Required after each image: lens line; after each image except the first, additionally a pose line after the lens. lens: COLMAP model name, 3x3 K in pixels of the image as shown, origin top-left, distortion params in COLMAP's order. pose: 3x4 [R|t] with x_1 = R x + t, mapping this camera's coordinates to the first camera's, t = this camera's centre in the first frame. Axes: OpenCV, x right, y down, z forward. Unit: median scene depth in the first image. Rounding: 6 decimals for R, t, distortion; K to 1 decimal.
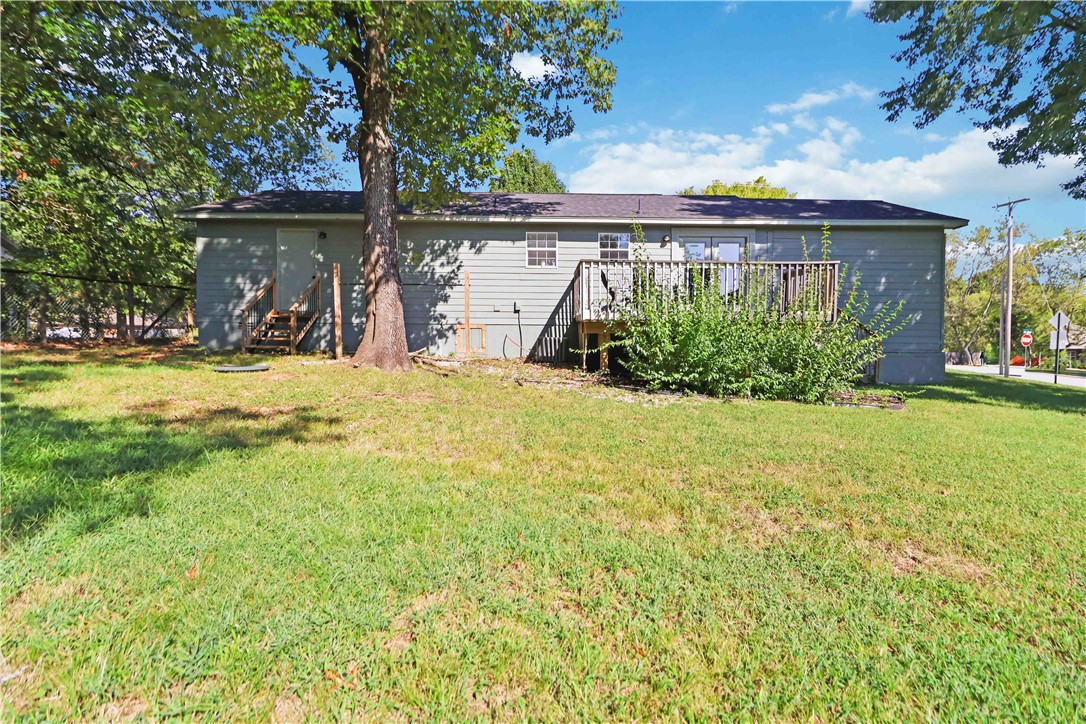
lens RADIAL K [[520.0, 0, 561.3], [0, 520.0, 354.3], [0, 0, 1]] dist [-0.001138, 0.000029]
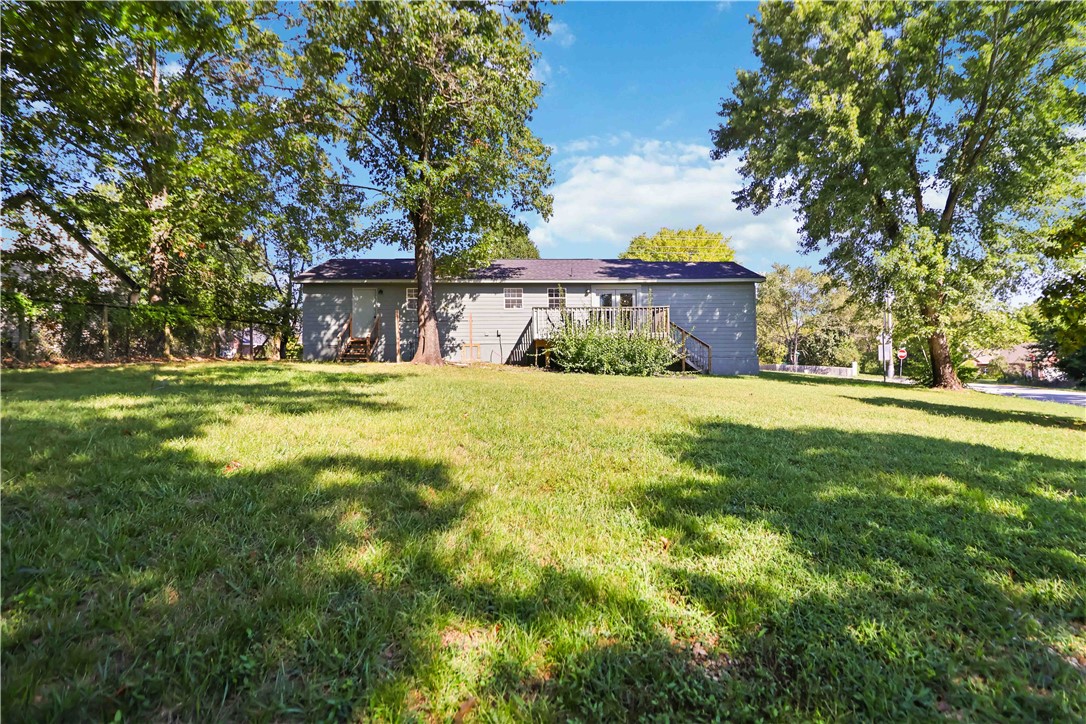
lens RADIAL K [[521.9, 0, 577.1], [0, 521.9, 365.3], [0, 0, 1]] dist [0.000382, -0.000061]
pose [[0.997170, -0.018033, 0.072984, 0.043731], [0.020192, 0.999377, -0.028962, 0.068608], [-0.072416, 0.030354, 0.996913, -0.702552]]
